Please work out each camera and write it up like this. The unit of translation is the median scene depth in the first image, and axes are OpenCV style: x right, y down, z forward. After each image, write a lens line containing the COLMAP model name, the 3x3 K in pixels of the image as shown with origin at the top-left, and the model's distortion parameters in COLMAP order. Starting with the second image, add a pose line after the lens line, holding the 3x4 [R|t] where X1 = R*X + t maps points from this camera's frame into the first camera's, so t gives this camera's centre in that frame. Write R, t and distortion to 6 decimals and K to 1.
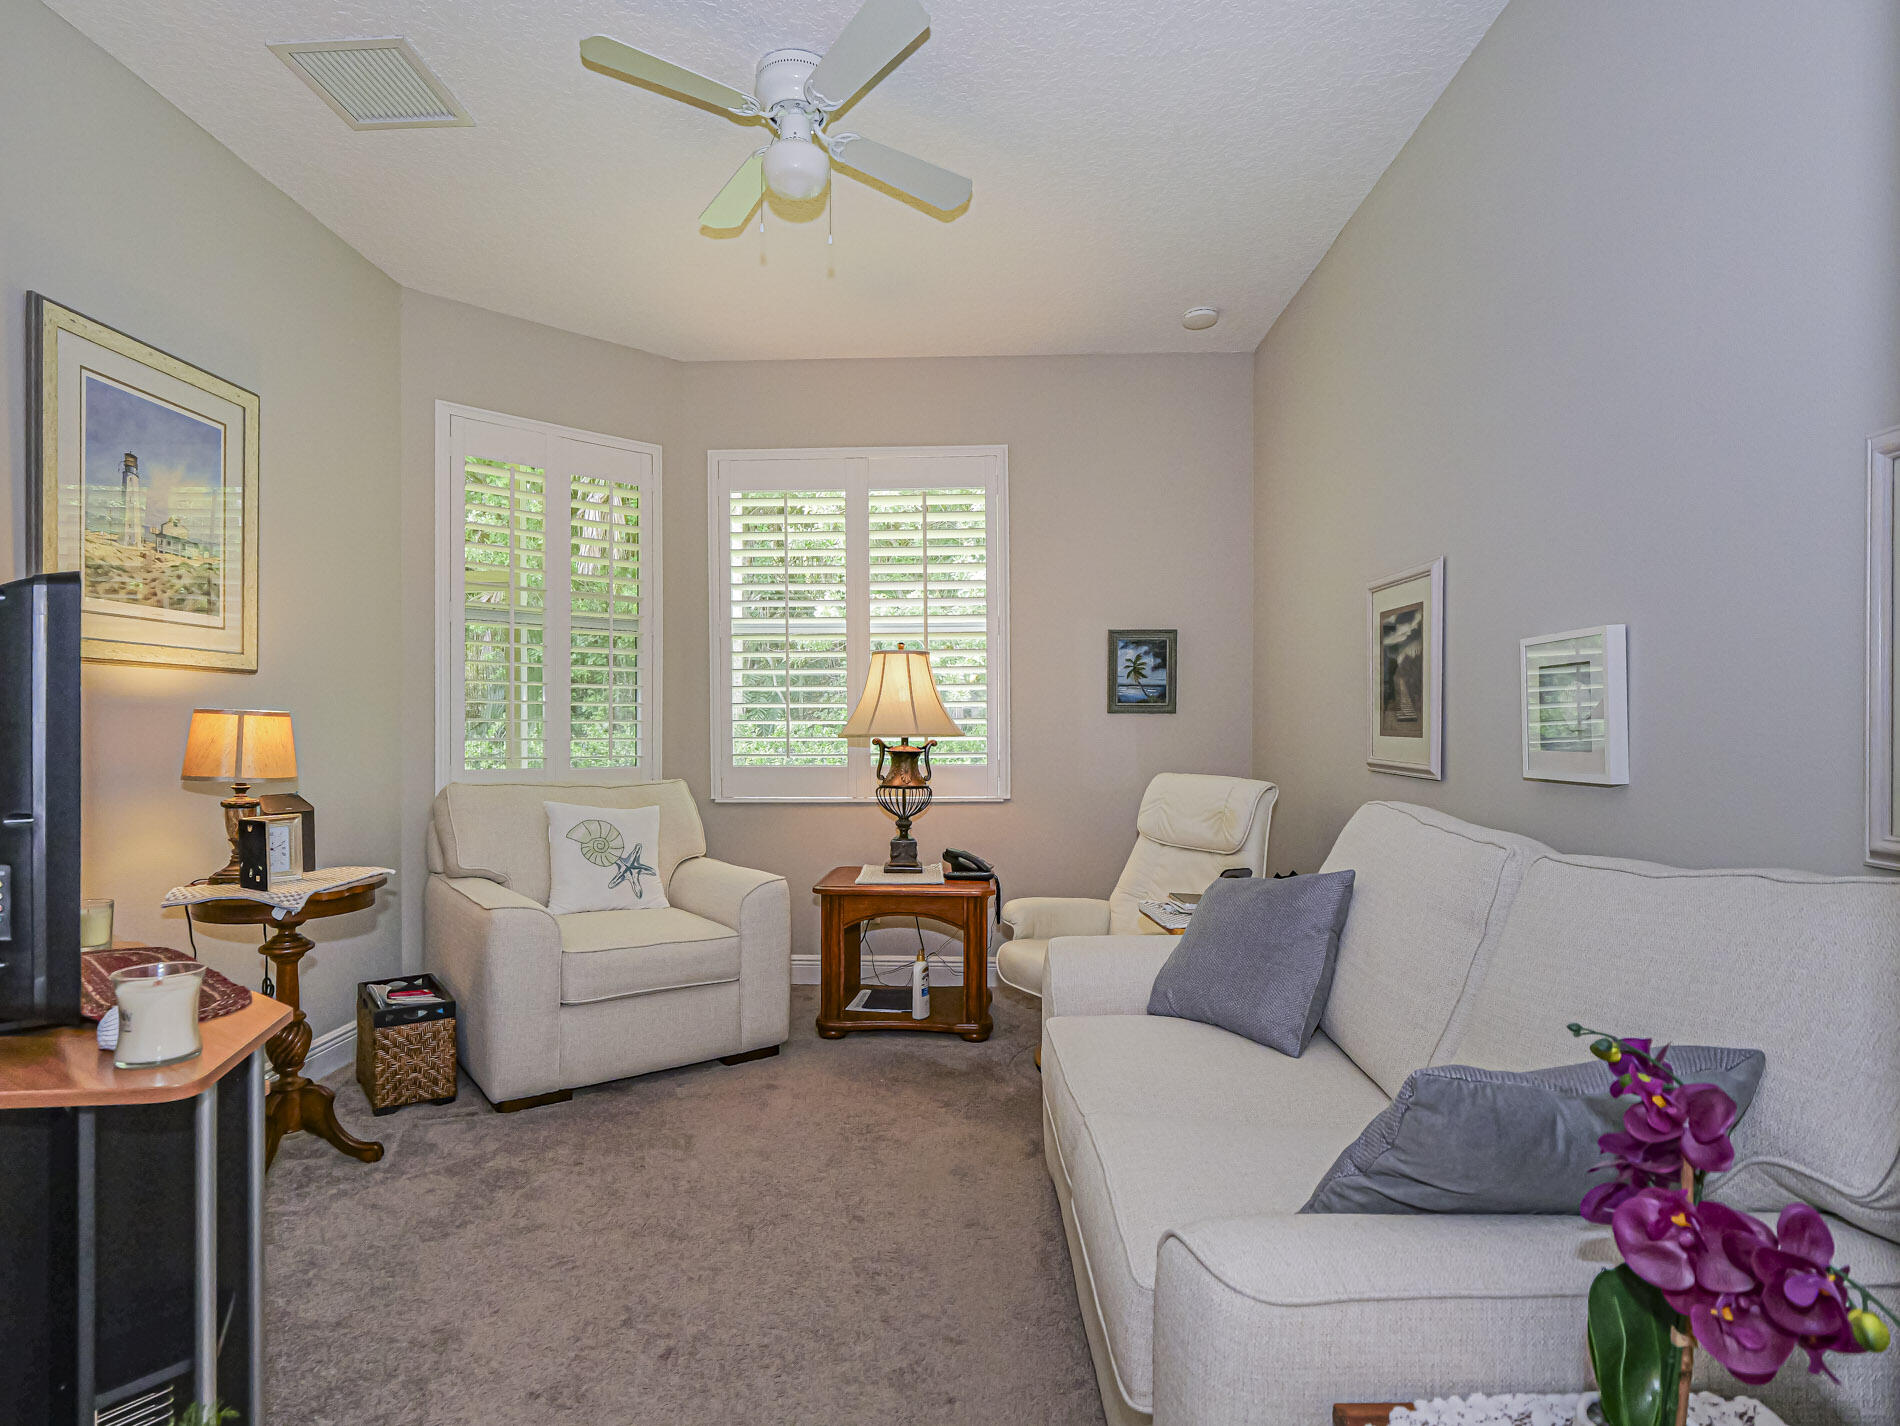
lens RADIAL K [[988.9, 0, 944.6], [0, 988.9, 720.3], [0, 0, 1]] dist [0.002641, 0.000178]
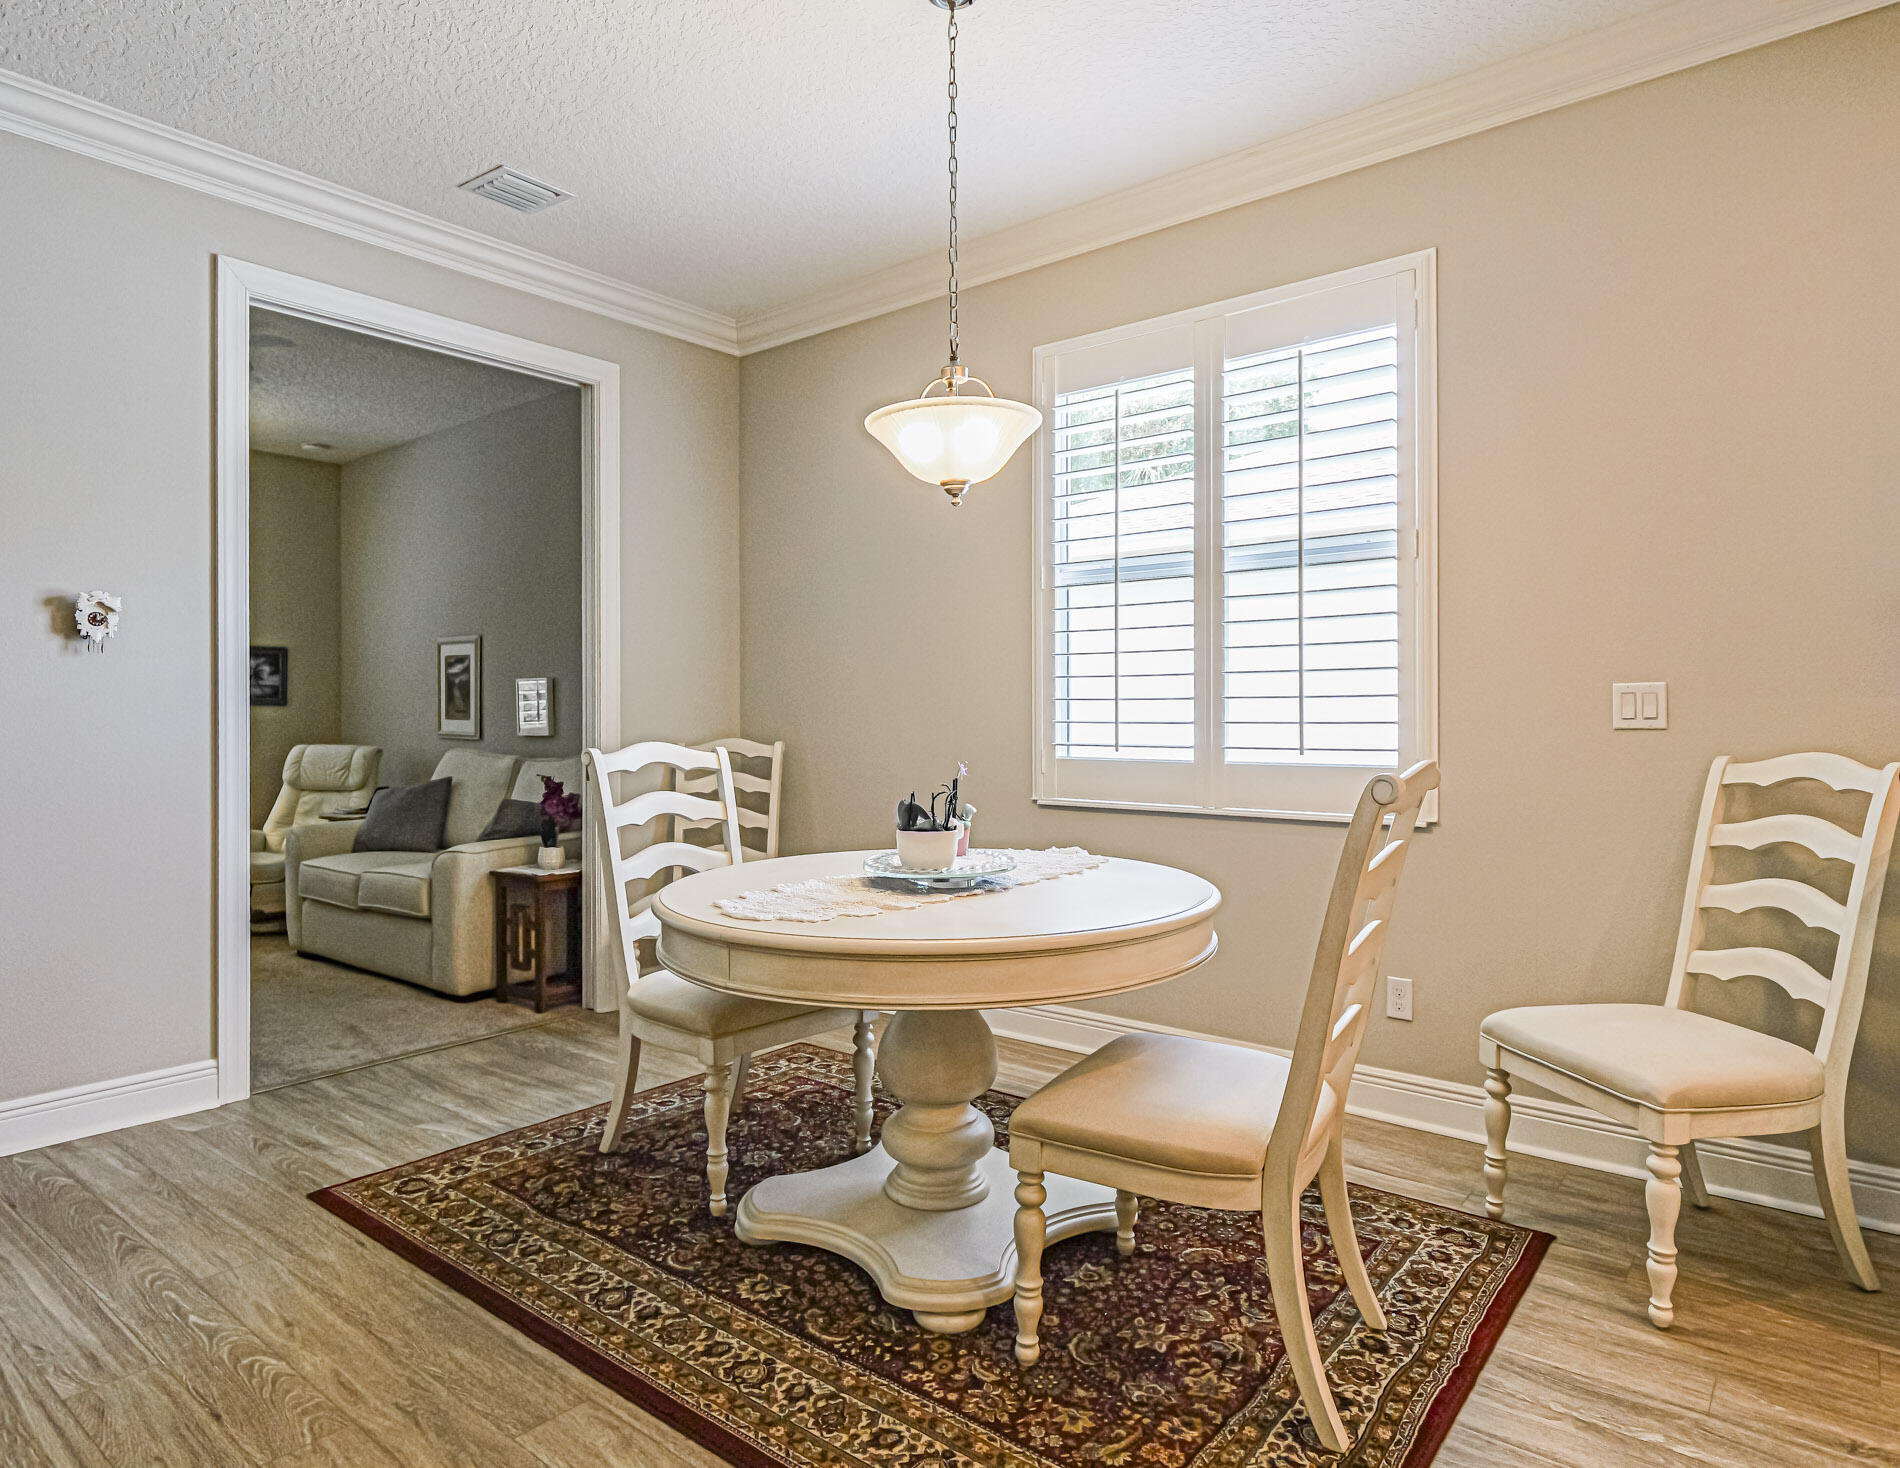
lens RADIAL K [[1216.3, 0, 947.6], [0, 1216.3, 728.9], [0, 0, 1]] dist [-0.002340, -0.000321]
pose [[0.594637, -0.003424, 0.803987, -0.951407], [-0.007782, 0.999920, 0.010014, 0.004599], [-0.803957, -0.012212, 0.594562, -1.304452]]
